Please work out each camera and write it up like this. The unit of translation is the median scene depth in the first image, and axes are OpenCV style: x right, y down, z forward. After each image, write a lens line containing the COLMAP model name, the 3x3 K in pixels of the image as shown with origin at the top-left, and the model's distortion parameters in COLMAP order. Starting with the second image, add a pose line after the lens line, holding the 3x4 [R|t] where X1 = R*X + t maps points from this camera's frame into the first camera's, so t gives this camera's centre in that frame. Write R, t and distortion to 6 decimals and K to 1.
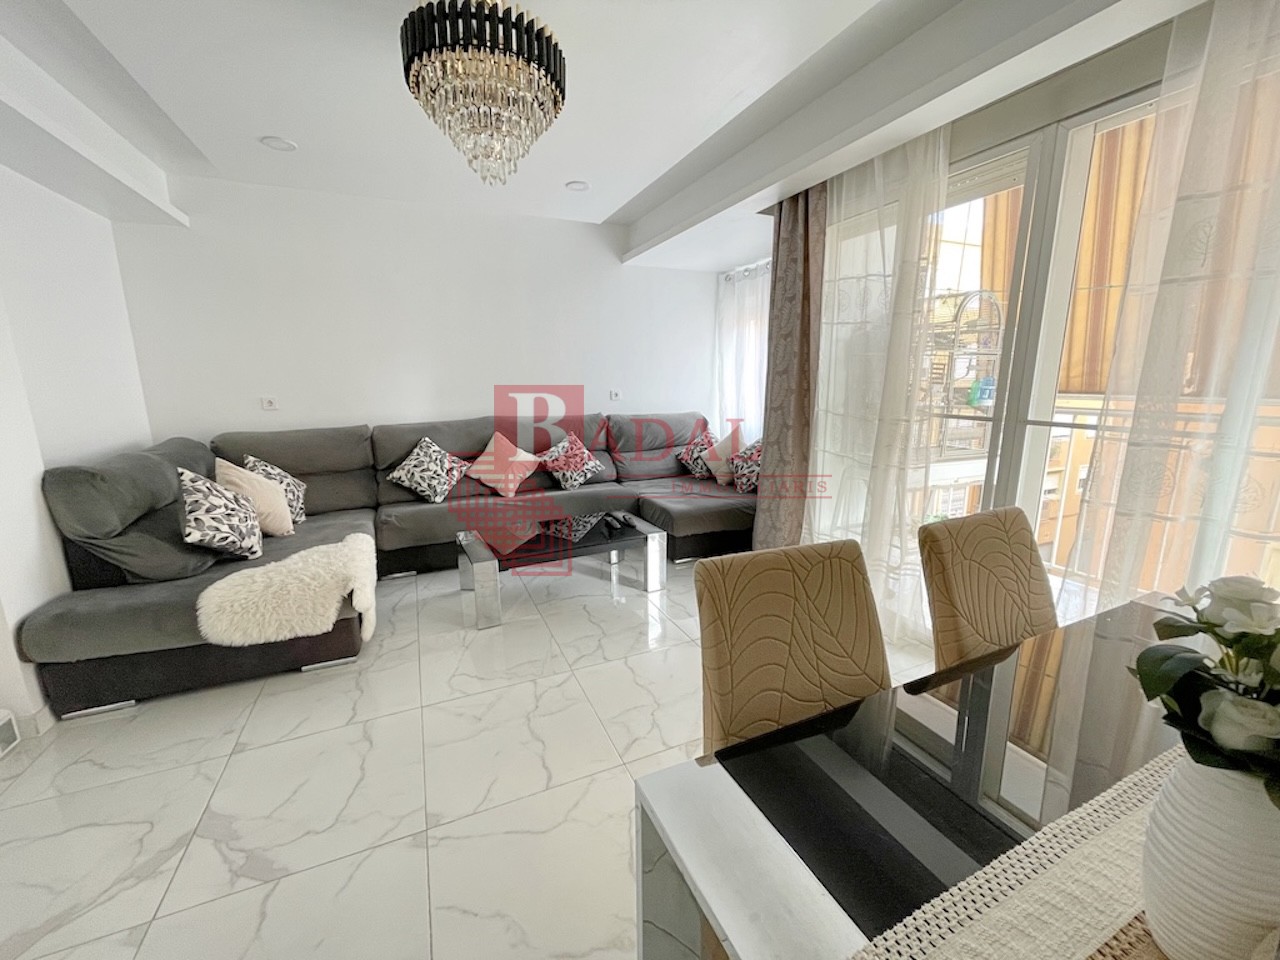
lens RADIAL K [[512.2, 0, 644.9], [0, 512.2, 478.6], [0, 0, 1]] dist [-0.004234, 0.000090]
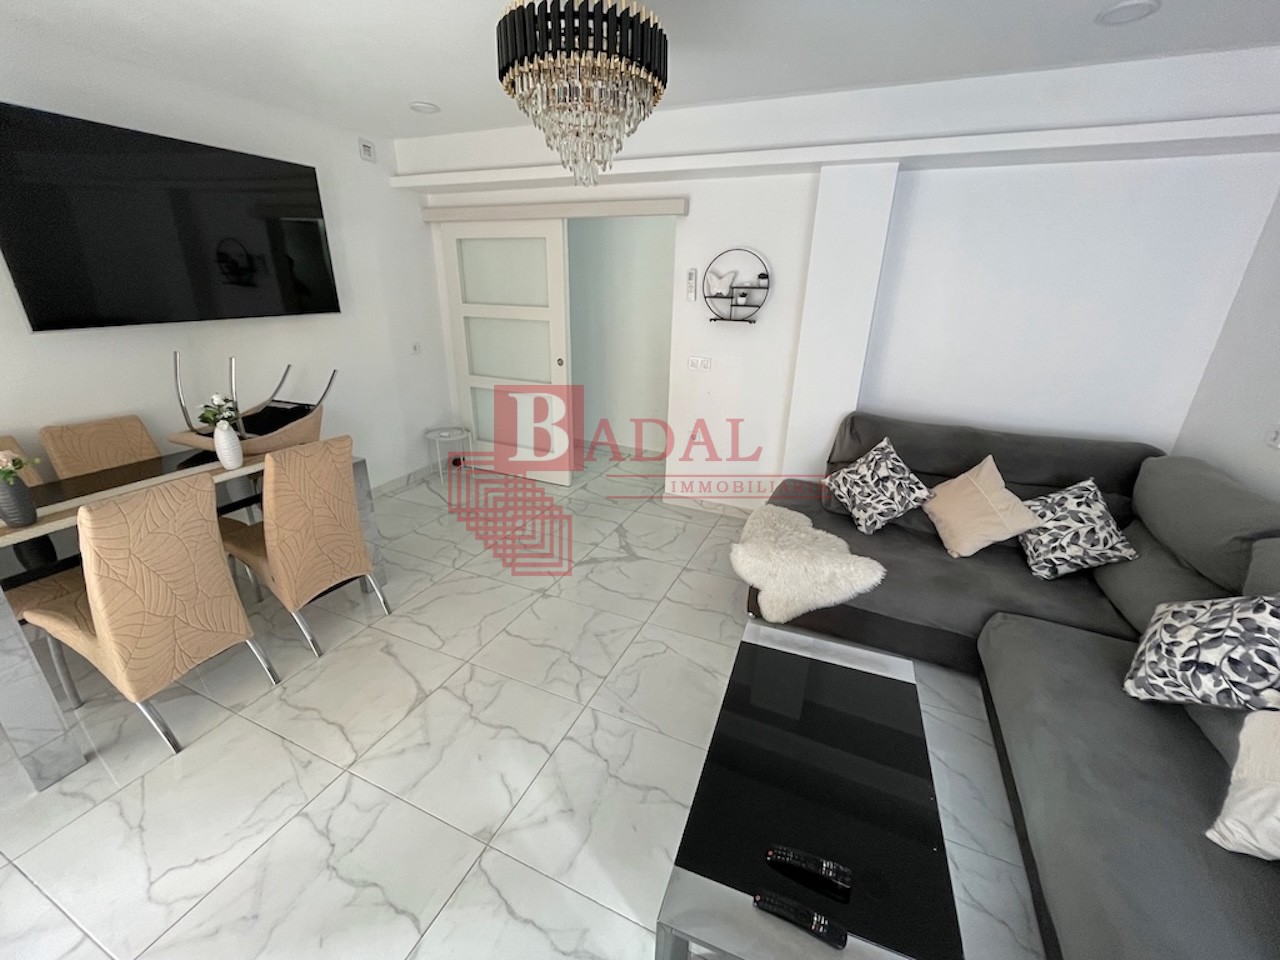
lens RADIAL K [[512.2, 0, 643.9], [0, 512.2, 479.5], [0, 0, 1]] dist [-0.004234, 0.000090]
pose [[-0.742921, 0.228551, -0.629153, 0.175560], [-0.149415, 0.859569, 0.488688, -0.293057], [0.652491, 0.457061, -0.604443, 0.953370]]
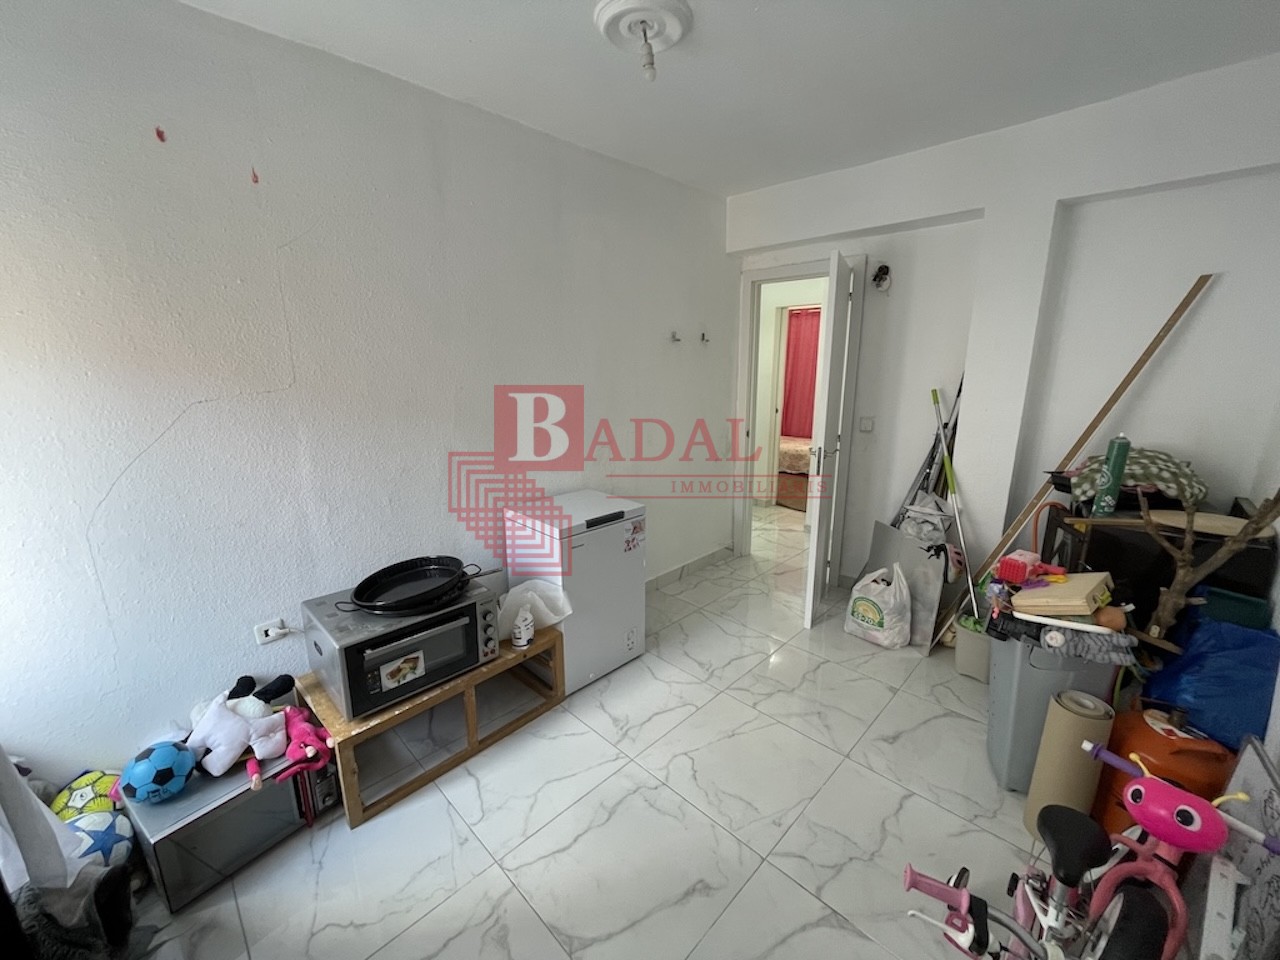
lens RADIAL K [[512.2, 0, 645.3], [0, 512.2, 479.7], [0, 0, 1]] dist [-0.004234, 0.000090]
pose [[0.364871, 0.211704, -0.906670, 0.457957], [-0.181249, 0.971327, 0.153861, -0.134892], [0.913246, 0.108193, 0.392780, 0.245445]]
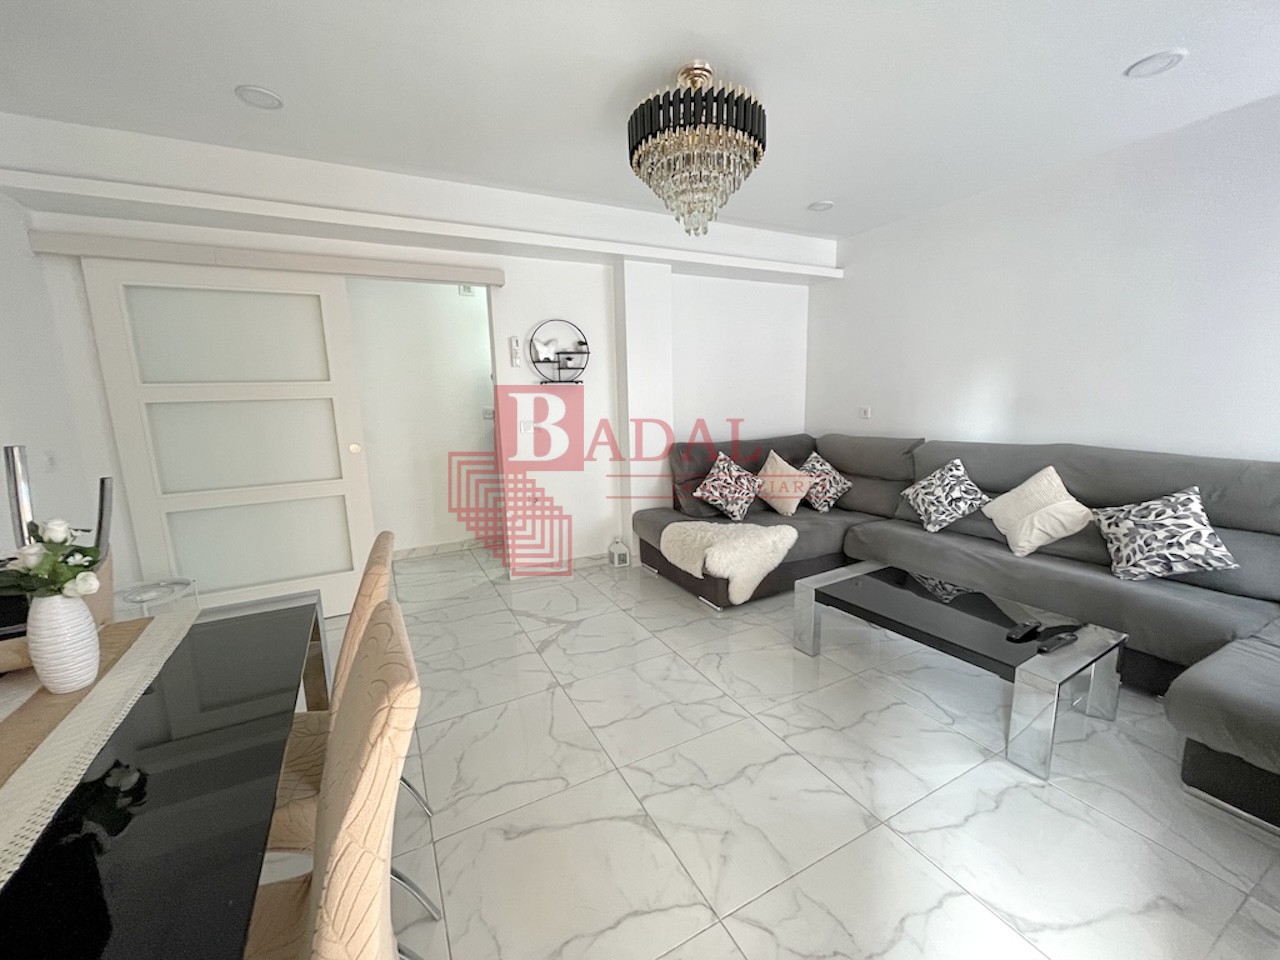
lens RADIAL K [[512.2, 0, 639.5], [0, 512.2, 480.0], [0, 0, 1]] dist [-0.004234, 0.000090]
pose [[0.057553, 0.174821, -0.982917, 0.452049], [-0.171563, 0.971634, 0.162768, -0.104143], [0.983491, 0.159265, 0.085914, 0.431412]]
